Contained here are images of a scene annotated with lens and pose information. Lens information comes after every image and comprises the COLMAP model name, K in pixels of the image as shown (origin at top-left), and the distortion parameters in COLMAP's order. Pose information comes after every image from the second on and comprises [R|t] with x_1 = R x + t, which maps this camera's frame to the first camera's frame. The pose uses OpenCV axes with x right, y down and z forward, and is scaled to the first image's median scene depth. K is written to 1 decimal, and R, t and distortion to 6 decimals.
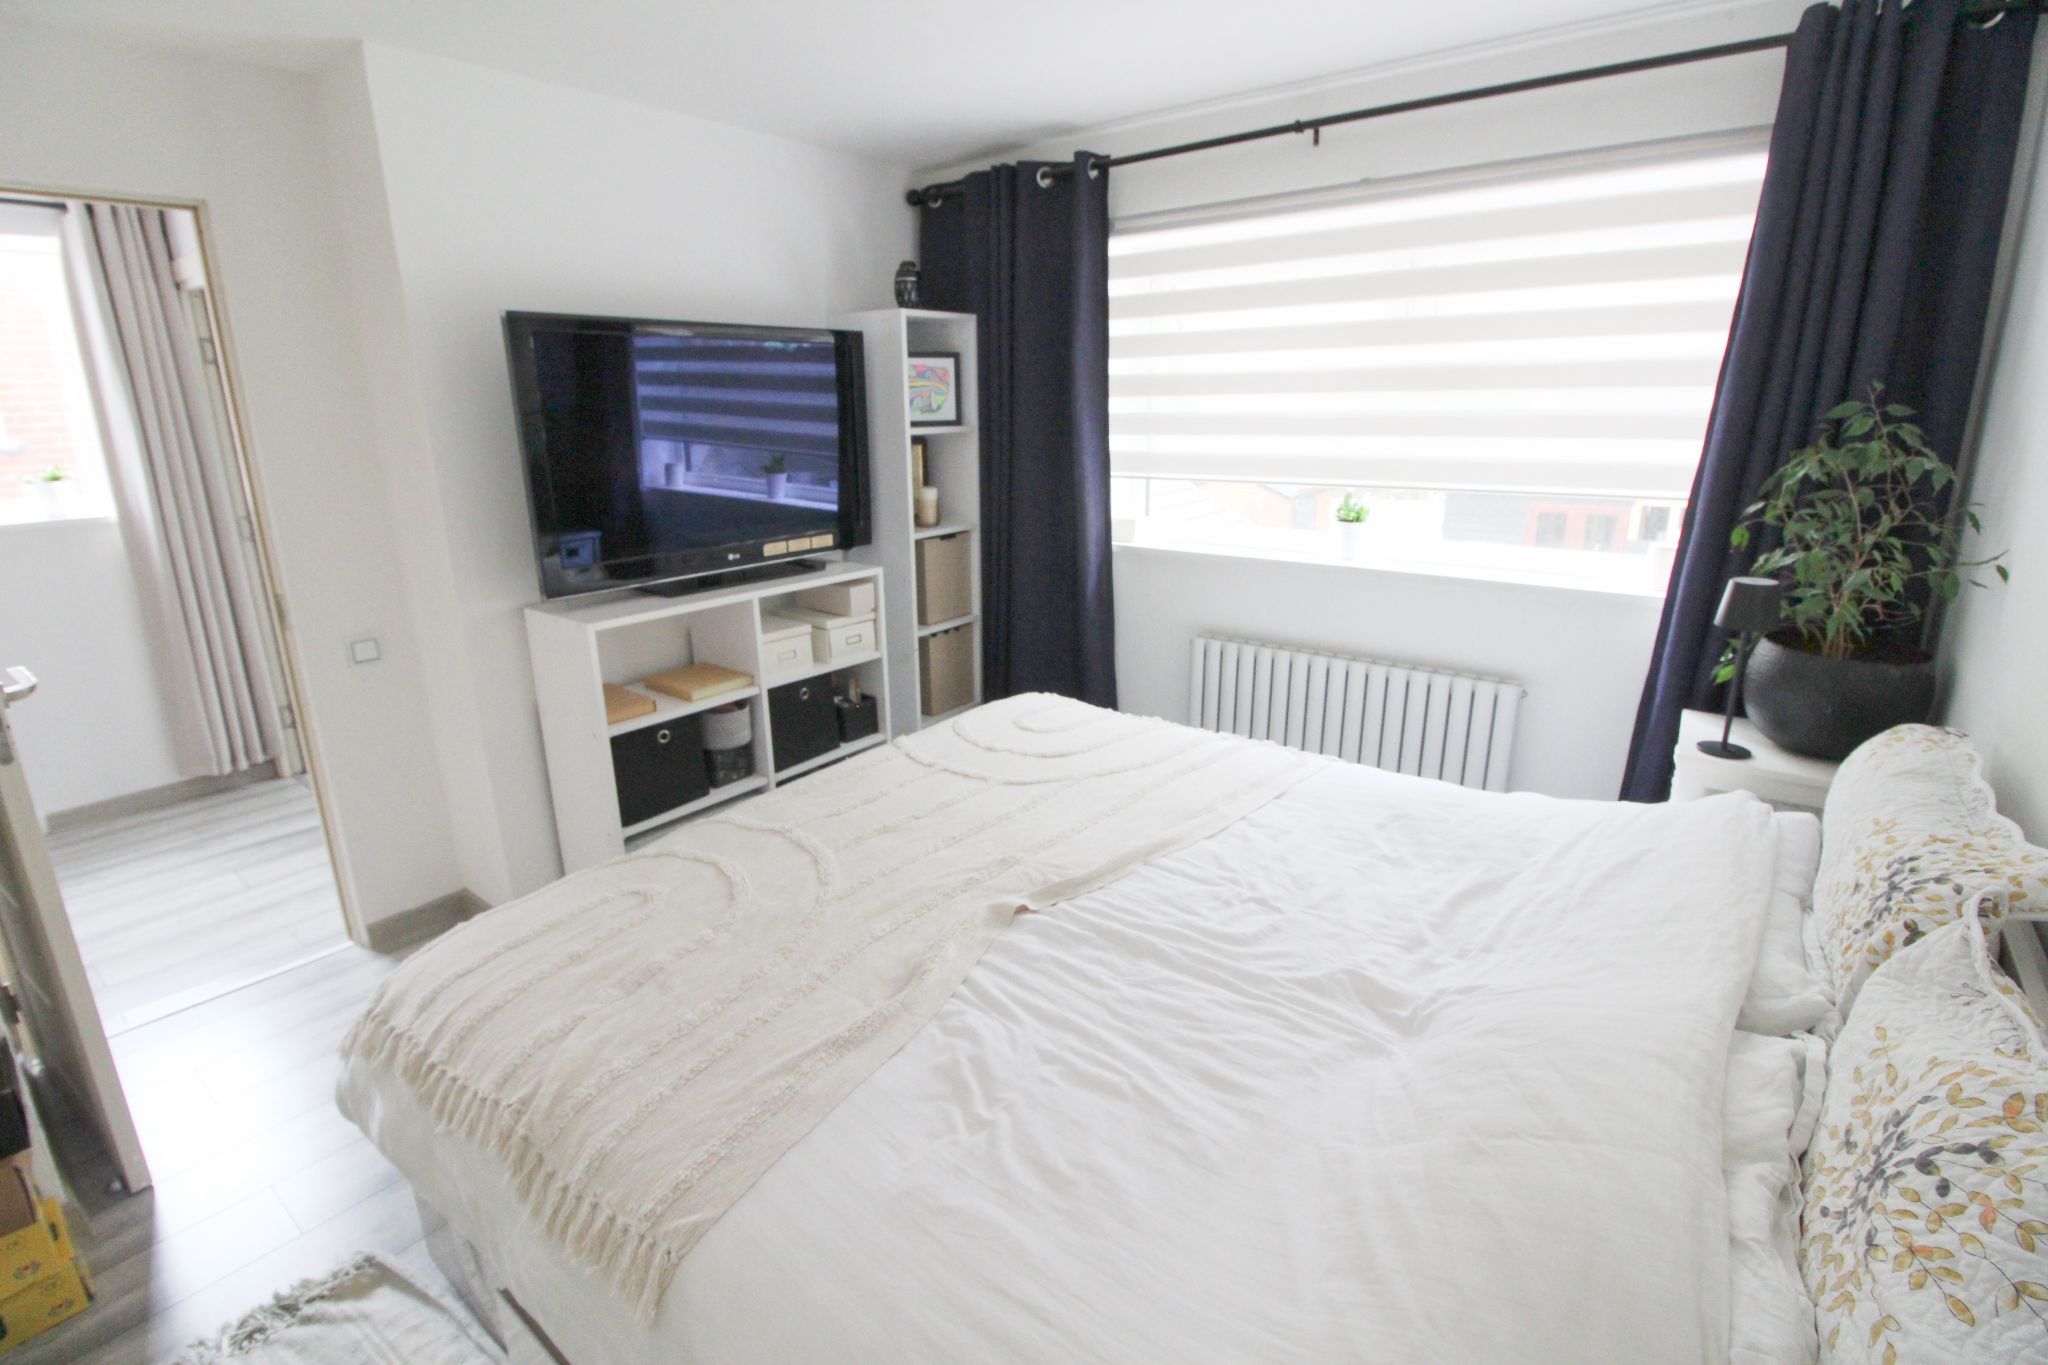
lens RADIAL K [[945.1, 0, 1020.9], [0, 945.1, 663.8], [0, 0, 1]] dist [0.001806, -0.015404]
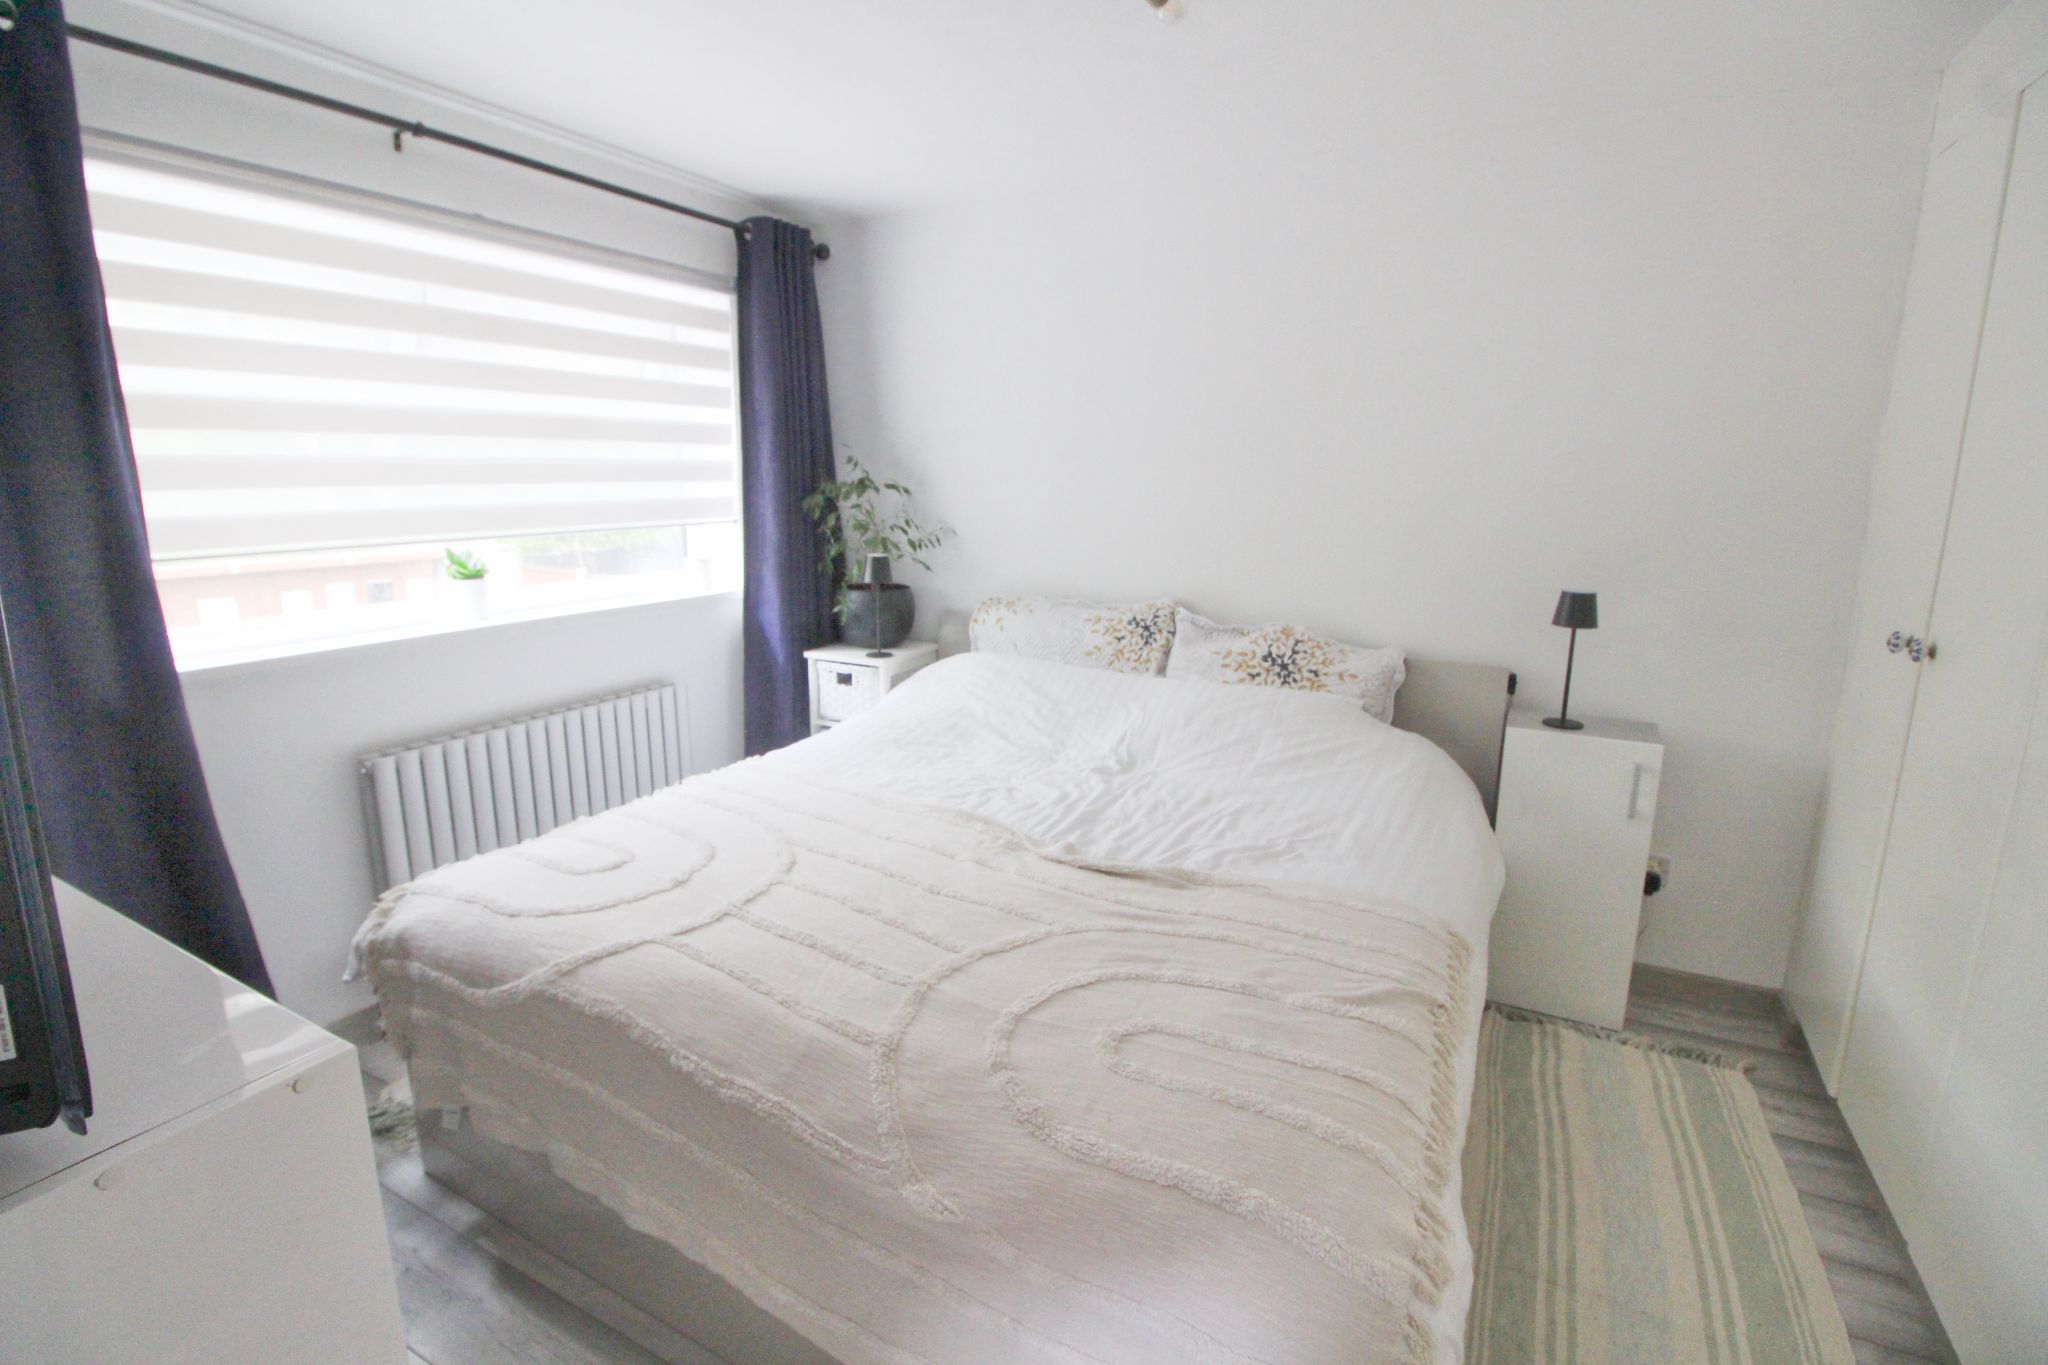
lens RADIAL K [[945.1, 0, 1020.9], [0, 945.1, 663.8], [0, 0, 1]] dist [0.001806, -0.015404]
pose [[-0.174479, -0.184154, 0.967287, -0.879460], [0.261518, 0.938408, 0.225828, -0.196182], [-0.949297, 0.292366, -0.115573, 0.877202]]
